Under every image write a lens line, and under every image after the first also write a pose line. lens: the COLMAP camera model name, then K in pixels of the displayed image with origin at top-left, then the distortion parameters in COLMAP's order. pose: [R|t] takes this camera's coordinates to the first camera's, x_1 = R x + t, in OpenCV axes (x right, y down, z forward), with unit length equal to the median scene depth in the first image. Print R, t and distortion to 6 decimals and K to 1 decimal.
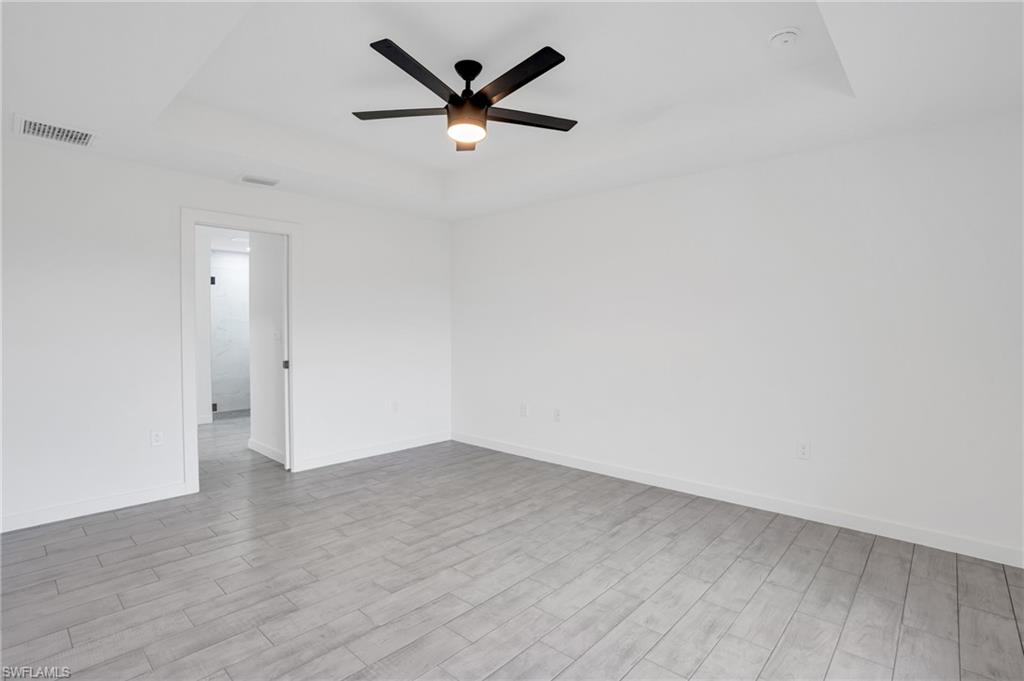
lens RADIAL K [[484.3, 0, 517.4], [0, 484.3, 340.0], [0, 0, 1]] dist [-0.005577, 0.003199]
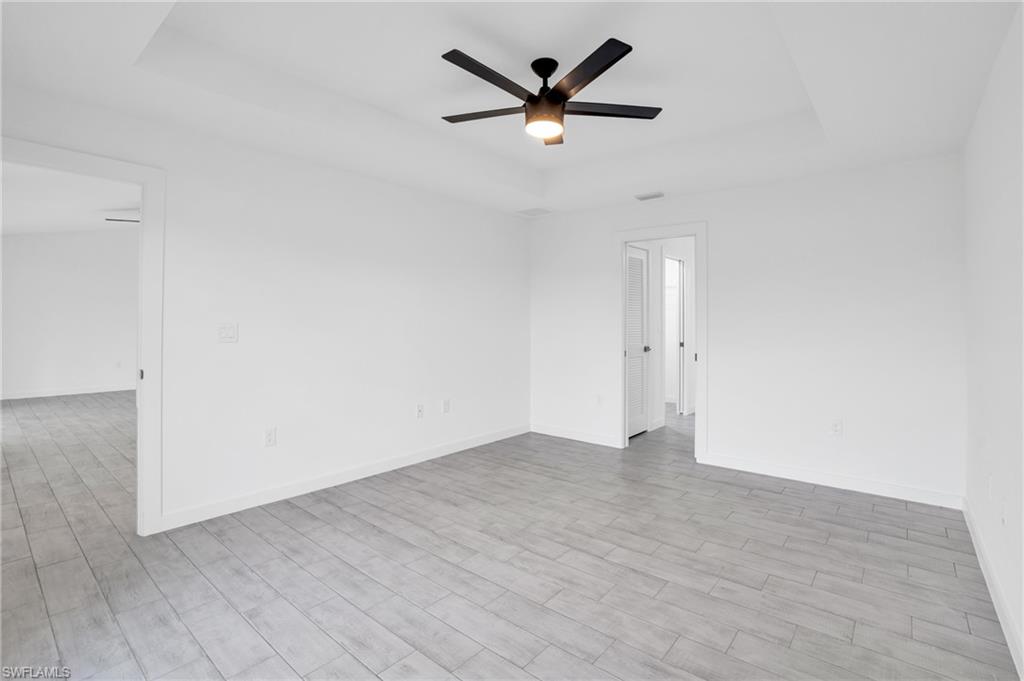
lens RADIAL K [[484.3, 0, 516.7], [0, 484.3, 333.9], [0, 0, 1]] dist [-0.005577, 0.003199]
pose [[0.027138, 0.007751, -0.999602, 0.776665], [-0.012514, 0.999894, 0.007414, -0.004802], [0.999553, 0.012308, 0.027232, 0.811044]]
